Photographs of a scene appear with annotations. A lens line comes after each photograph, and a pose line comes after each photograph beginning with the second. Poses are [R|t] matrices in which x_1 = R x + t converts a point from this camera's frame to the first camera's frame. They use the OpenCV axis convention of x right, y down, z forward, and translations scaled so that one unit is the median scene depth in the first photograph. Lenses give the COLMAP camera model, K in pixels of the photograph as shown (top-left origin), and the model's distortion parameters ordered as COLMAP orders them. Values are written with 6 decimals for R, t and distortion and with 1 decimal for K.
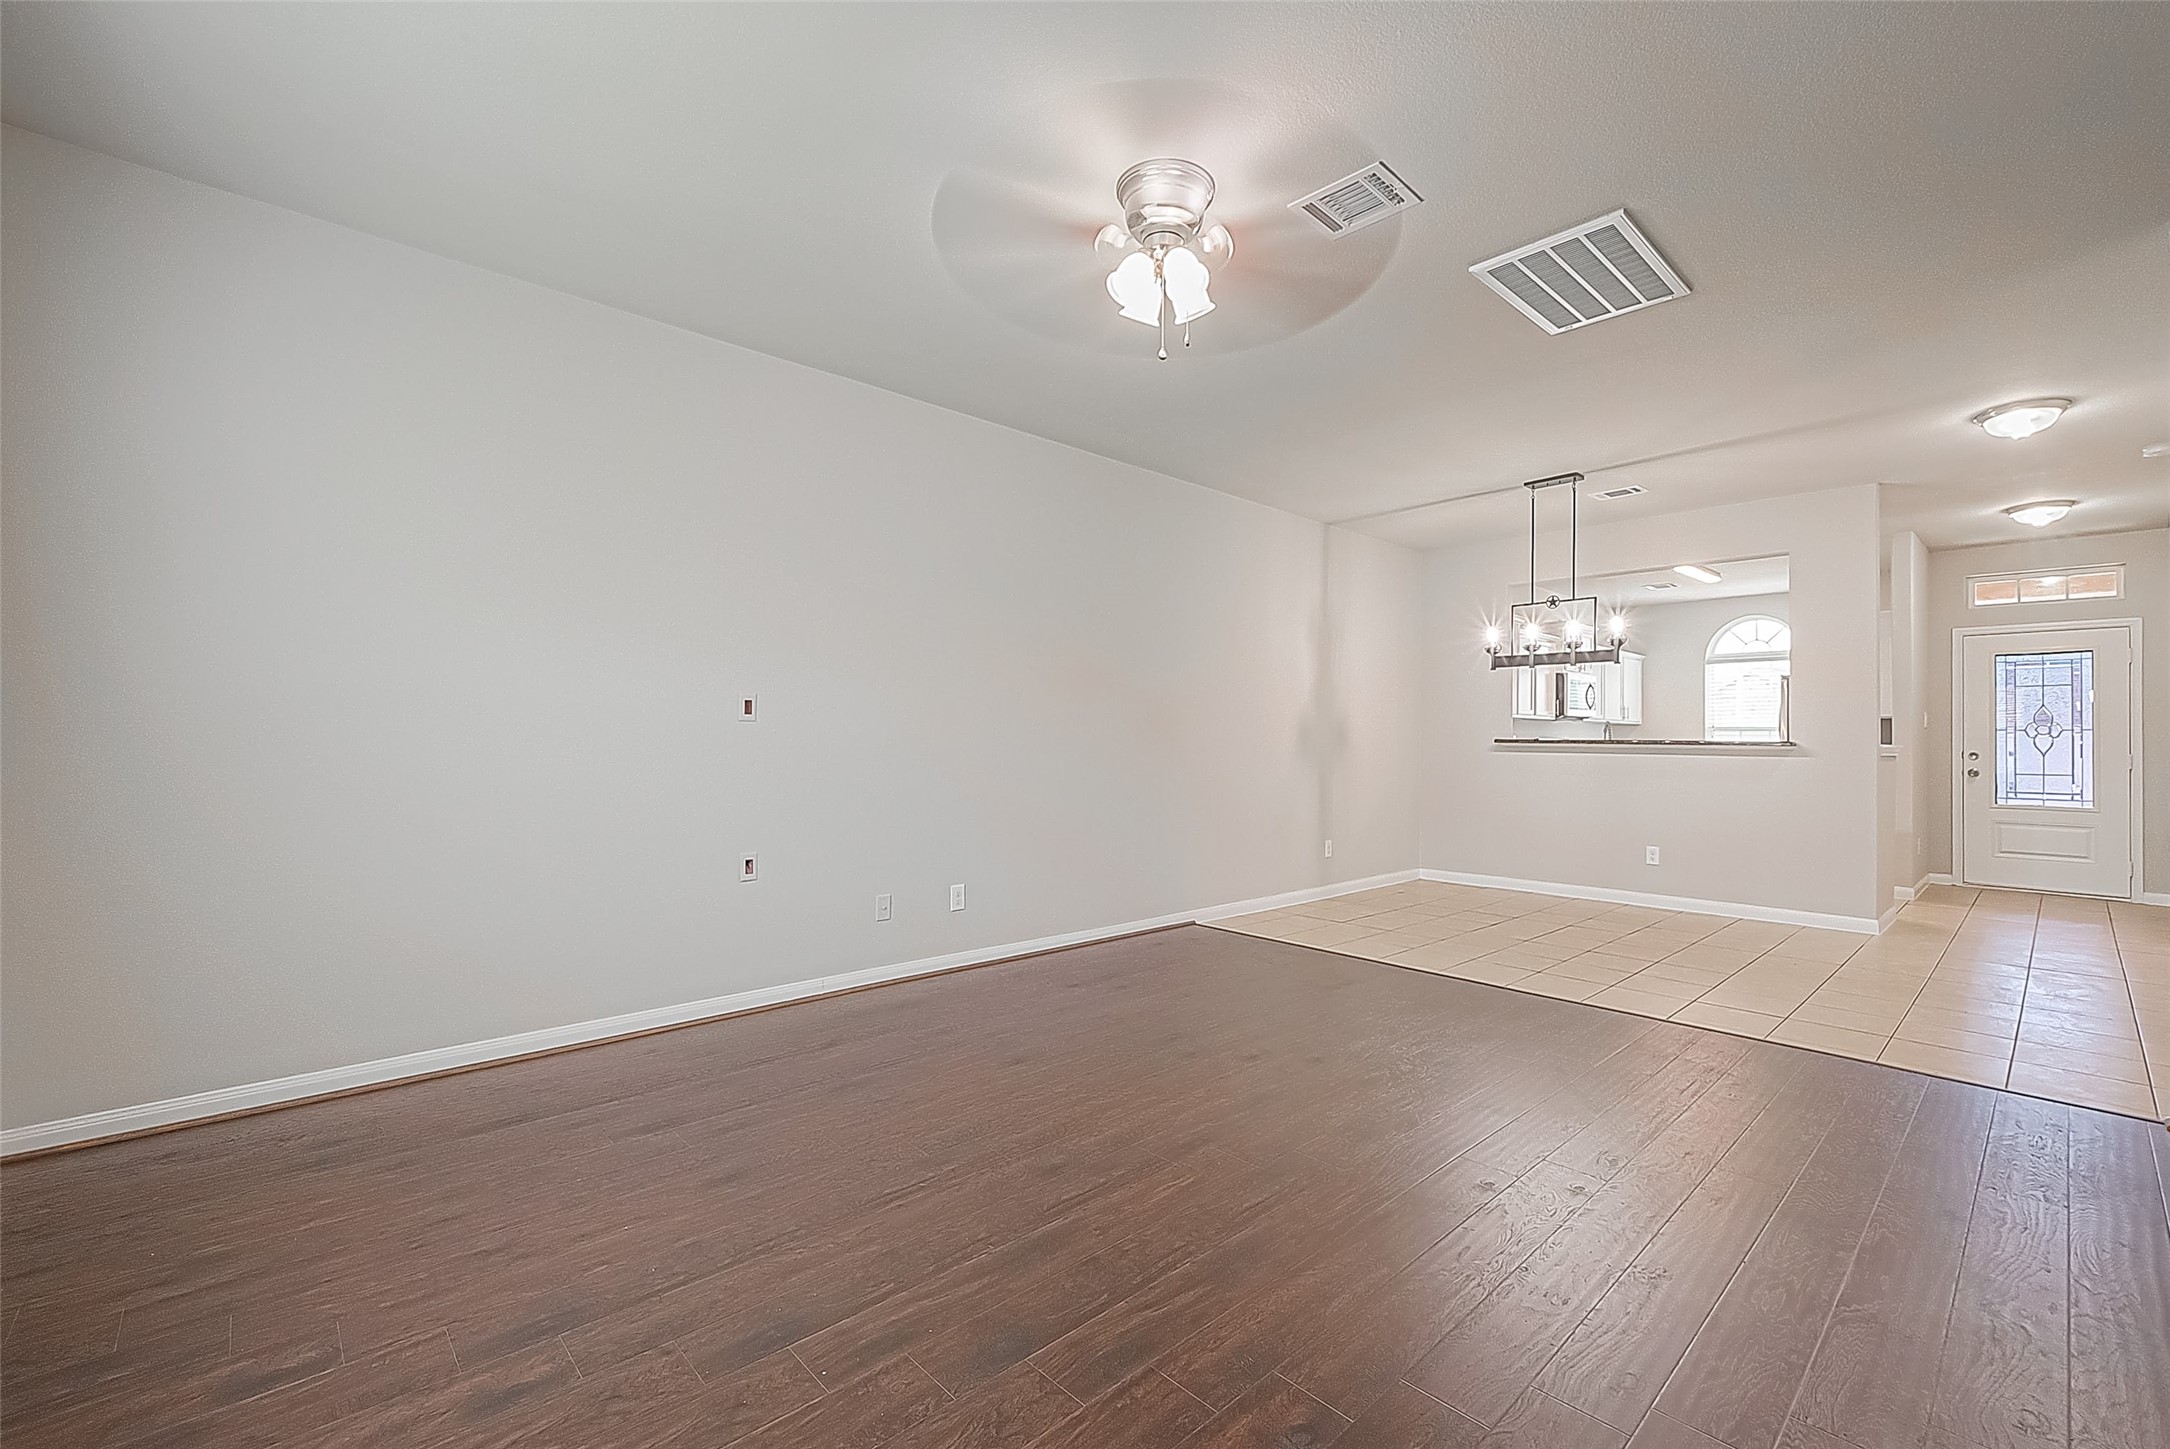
lens RADIAL K [[873.0, 0, 1113.4], [0, 873.0, 737.3], [0, 0, 1]] dist [-0.028439, 0.005776]
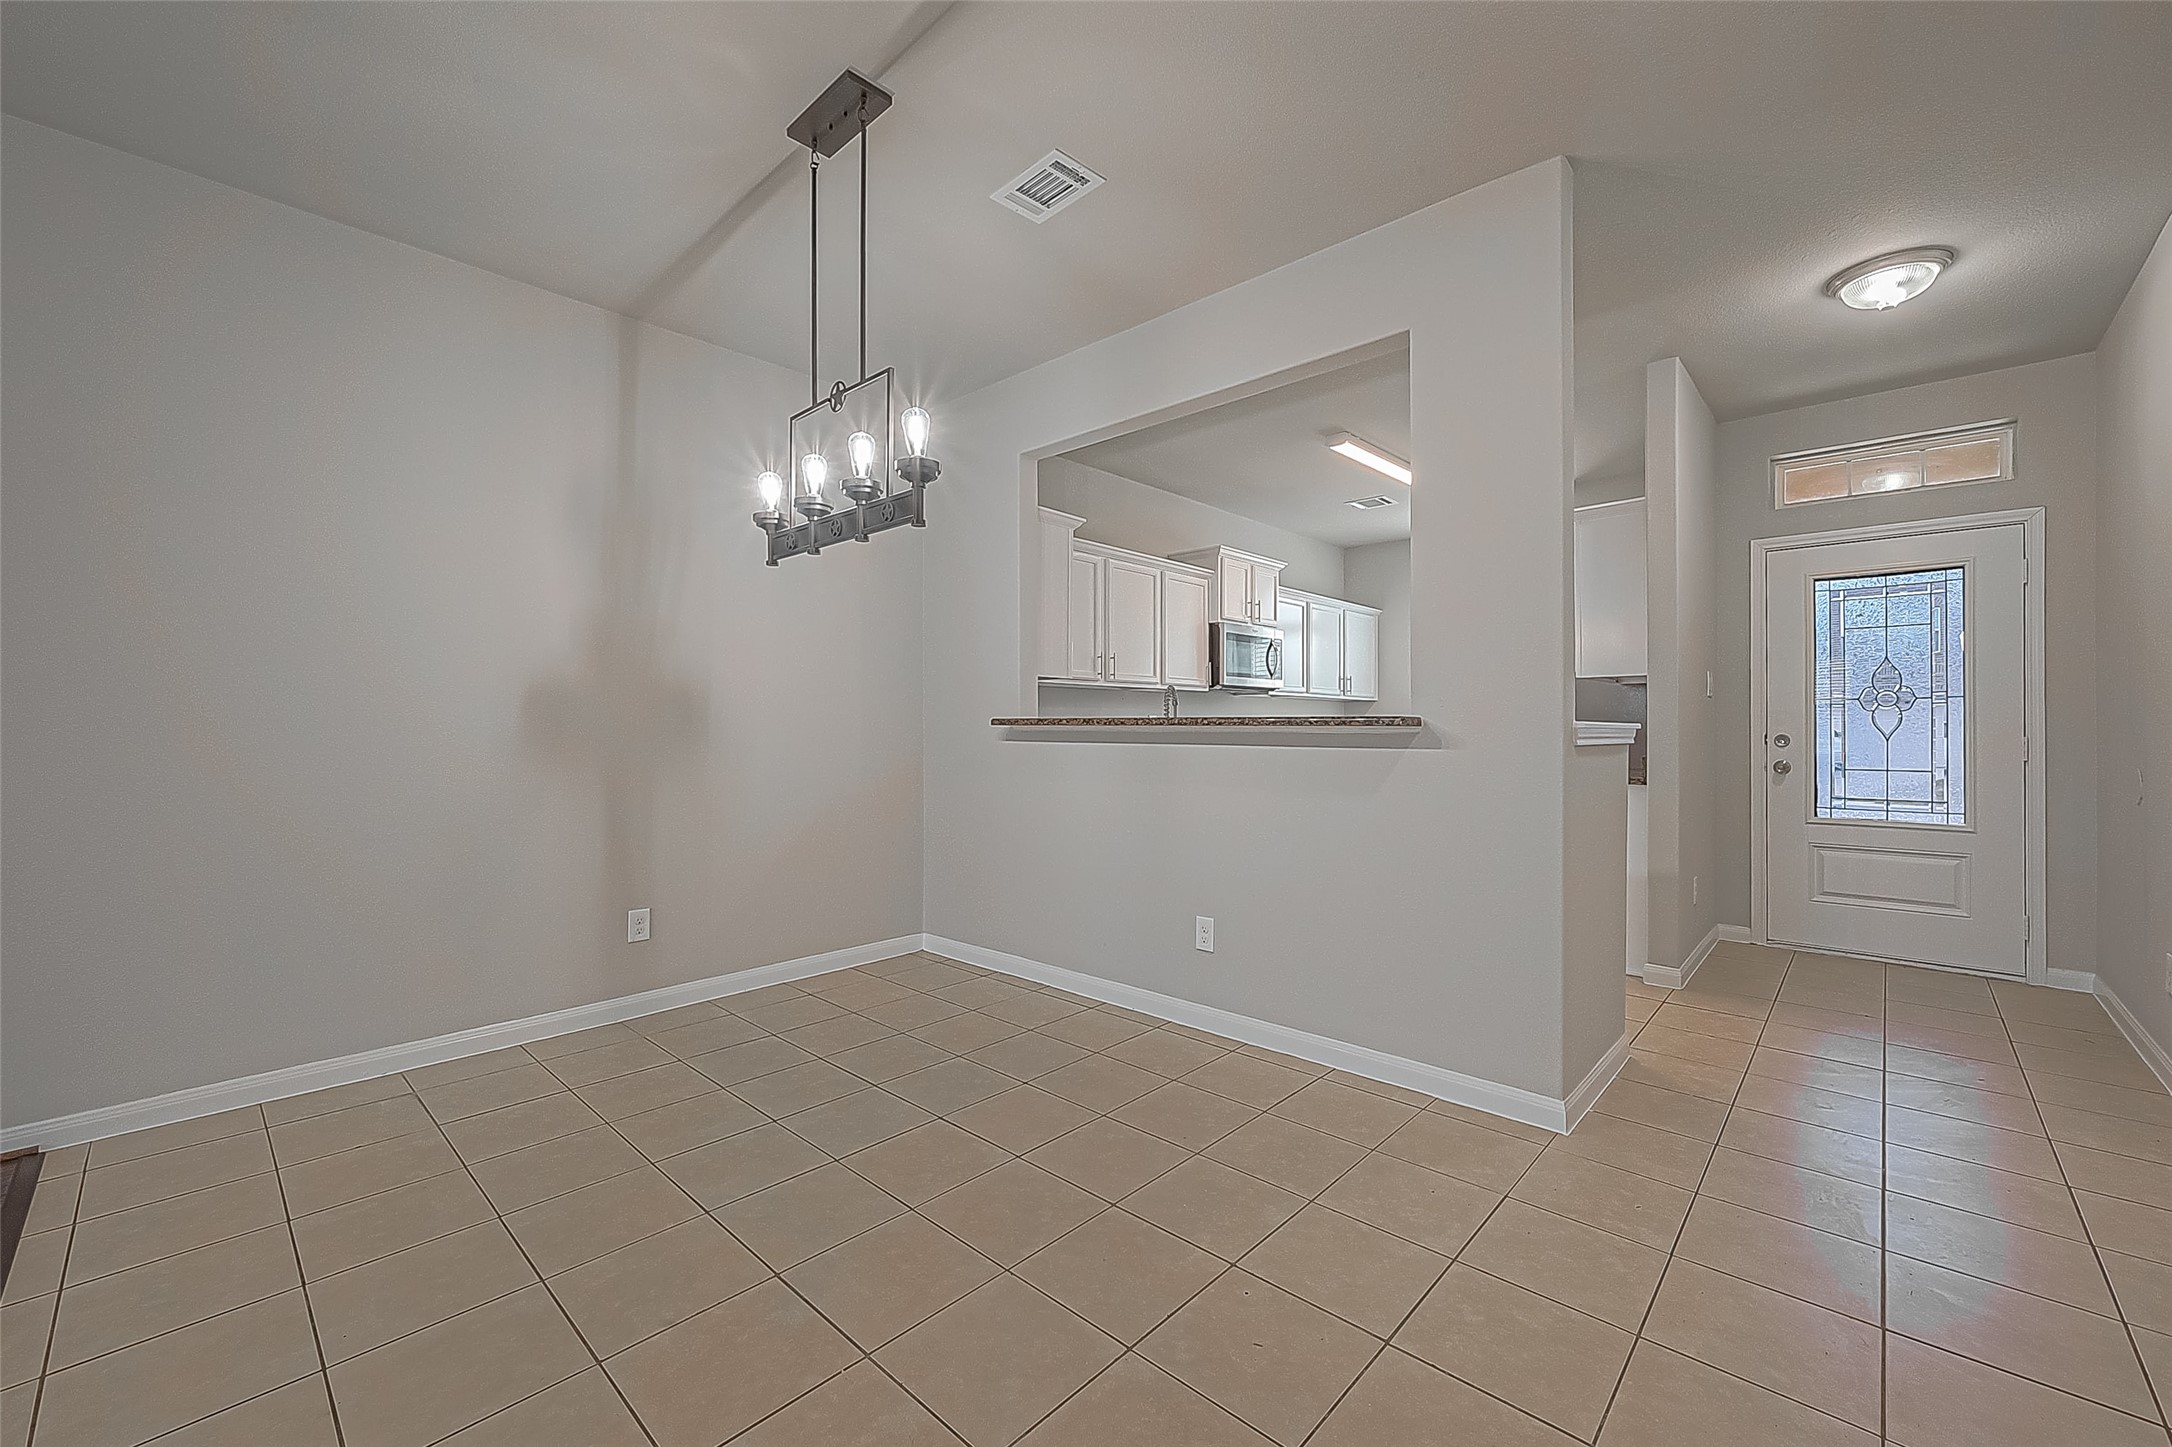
lens RADIAL K [[866.6, 0, 1085.9], [0, 866.6, 730.7], [0, 0, 1]] dist [-0.001505, -0.000126]
pose [[0.995421, -0.008043, 0.095254, 0.459686], [0.007452, 0.999951, 0.006562, 0.006740], [-0.095302, -0.005822, 0.995431, 0.434662]]
